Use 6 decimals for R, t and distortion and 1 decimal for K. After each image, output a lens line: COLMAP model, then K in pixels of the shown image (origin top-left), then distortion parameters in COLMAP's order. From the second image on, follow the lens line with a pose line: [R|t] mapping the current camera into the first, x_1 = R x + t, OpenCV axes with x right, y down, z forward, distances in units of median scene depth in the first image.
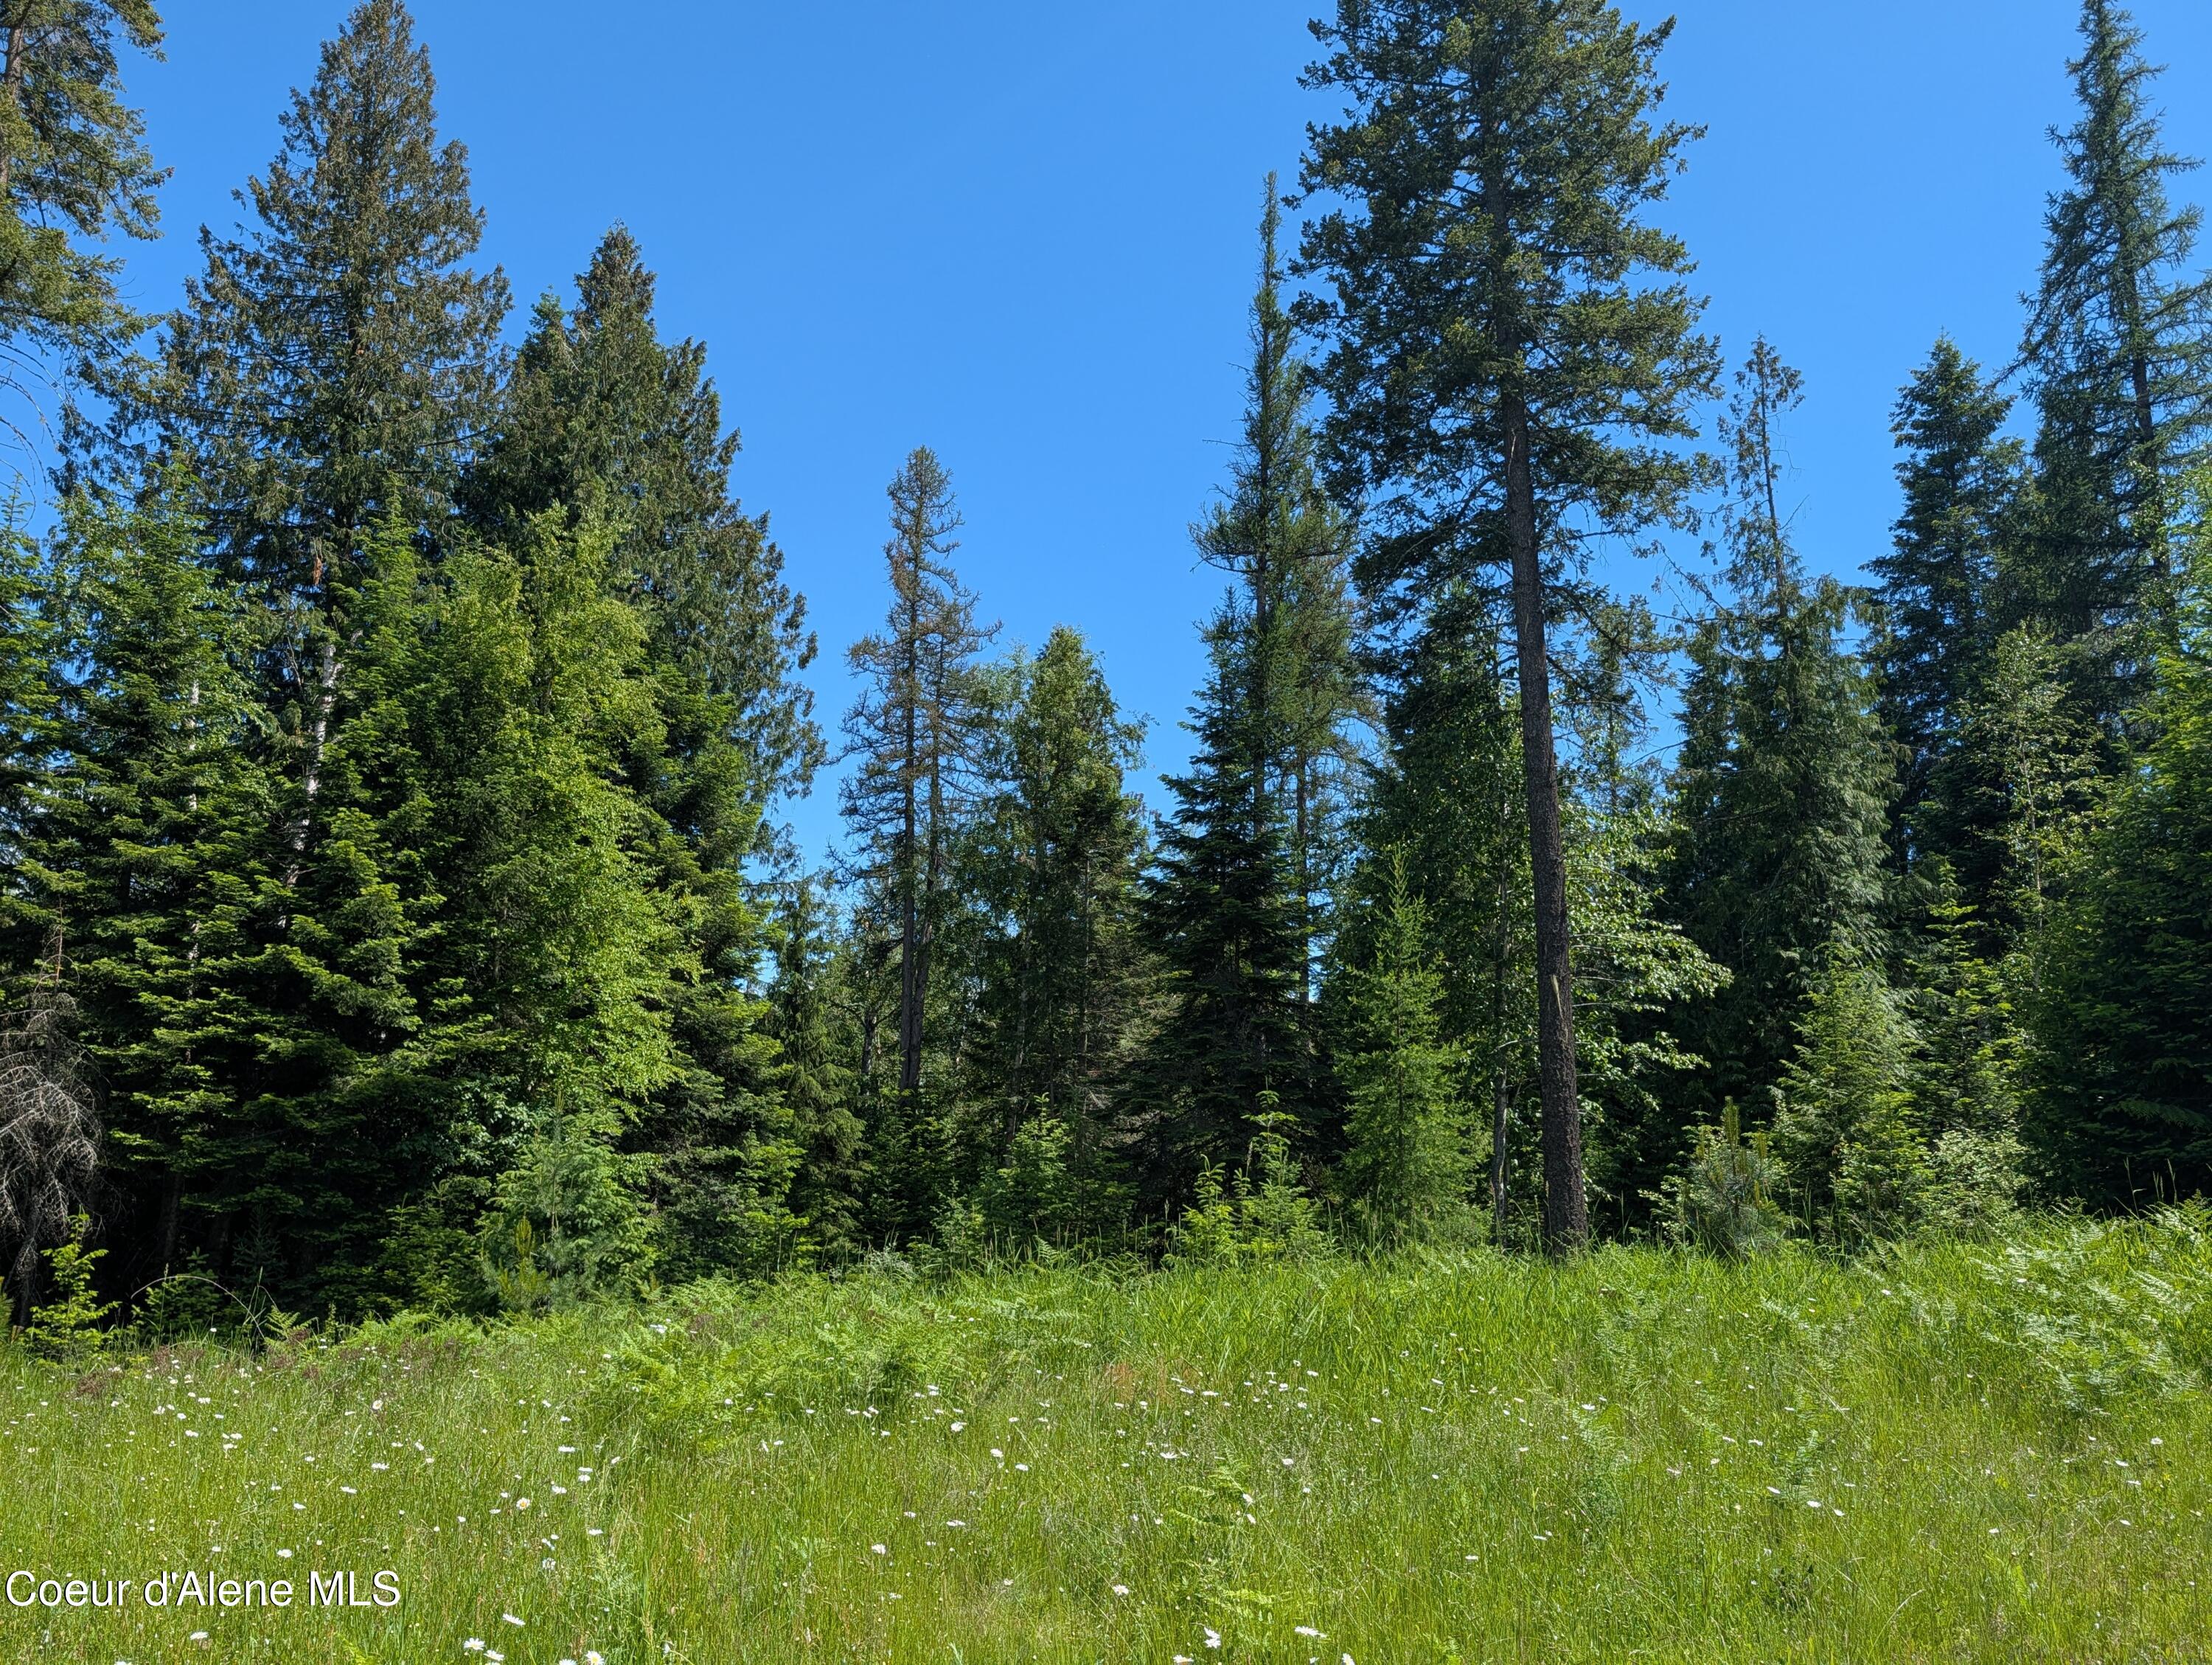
lens RADIAL K [[1579.9, 0, 1112.5], [0, 1579.9, 833.0], [0, 0, 1]] dist [0.018796, -0.017642]
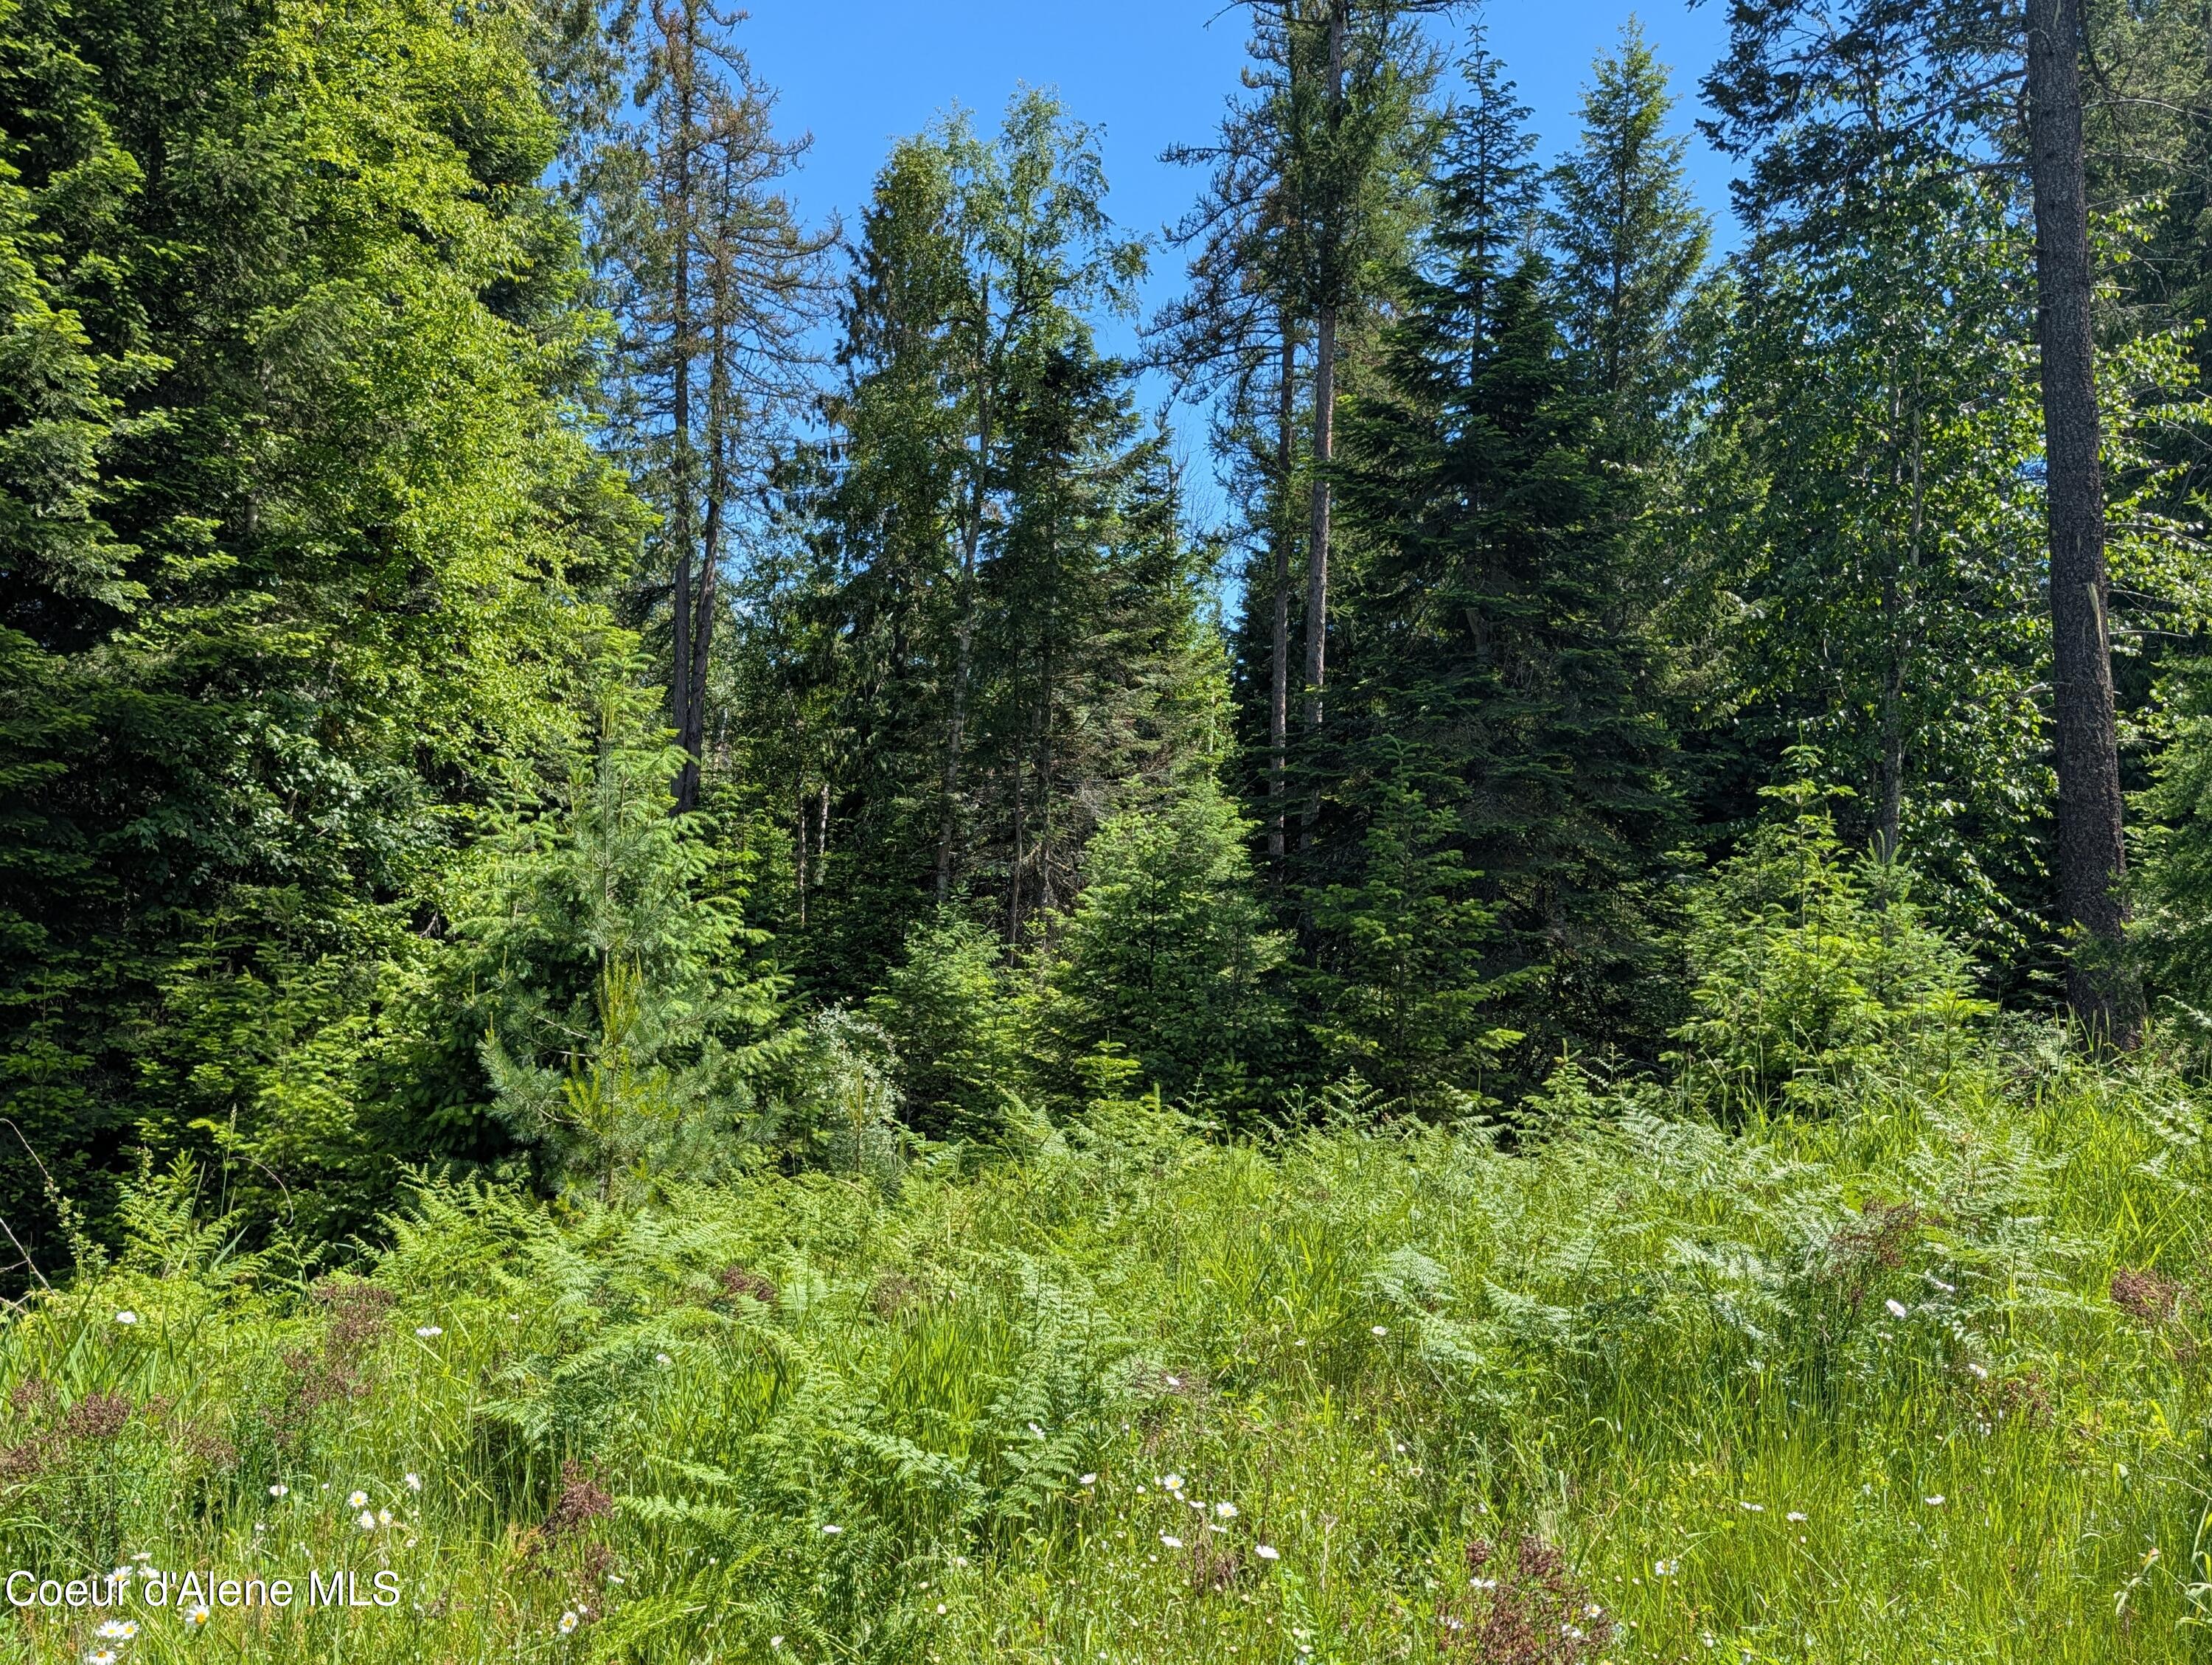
lens RADIAL K [[1807.9, 0, 1100.9], [0, 1807.9, 836.1], [0, 0, 1]] dist [0.024452, -0.024345]
pose [[0.980217, 0.011040, 0.197616, -0.240682], [-0.044210, 0.985430, 0.164236, 0.083502], [-0.192924, -0.169724, 0.966423, 0.341804]]
